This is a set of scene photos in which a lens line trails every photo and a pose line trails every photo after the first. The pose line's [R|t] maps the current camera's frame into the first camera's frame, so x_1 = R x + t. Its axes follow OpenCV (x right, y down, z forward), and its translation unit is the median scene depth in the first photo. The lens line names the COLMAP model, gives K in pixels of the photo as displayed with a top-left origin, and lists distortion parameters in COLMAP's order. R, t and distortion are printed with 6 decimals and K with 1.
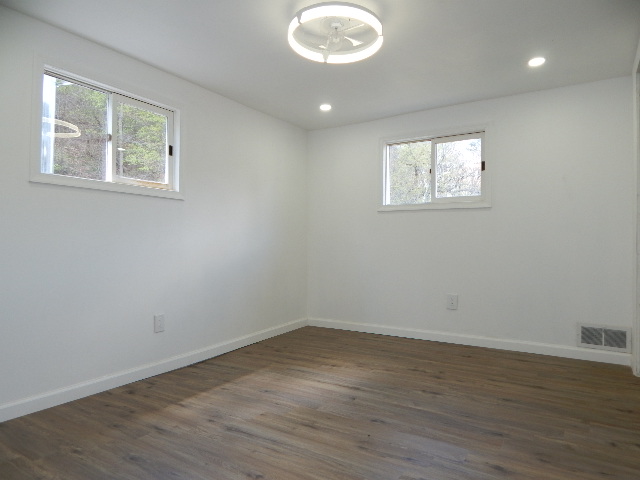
lens RADIAL K [[421.5, 0, 324.6], [0, 421.5, 238.6], [0, 0, 1]] dist [0.007531, -0.000911]
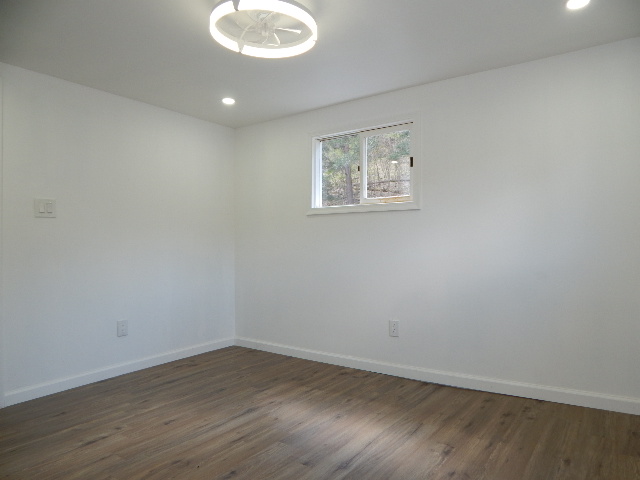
lens RADIAL K [[421.5, 0, 324.6], [0, 421.5, 238.6], [0, 0, 1]] dist [0.007531, -0.000911]
pose [[-0.018202, -0.004449, -0.999824, 0.873801], [0.018321, 0.999821, -0.004782, -0.033051], [0.999666, -0.018405, -0.018118, 1.082771]]
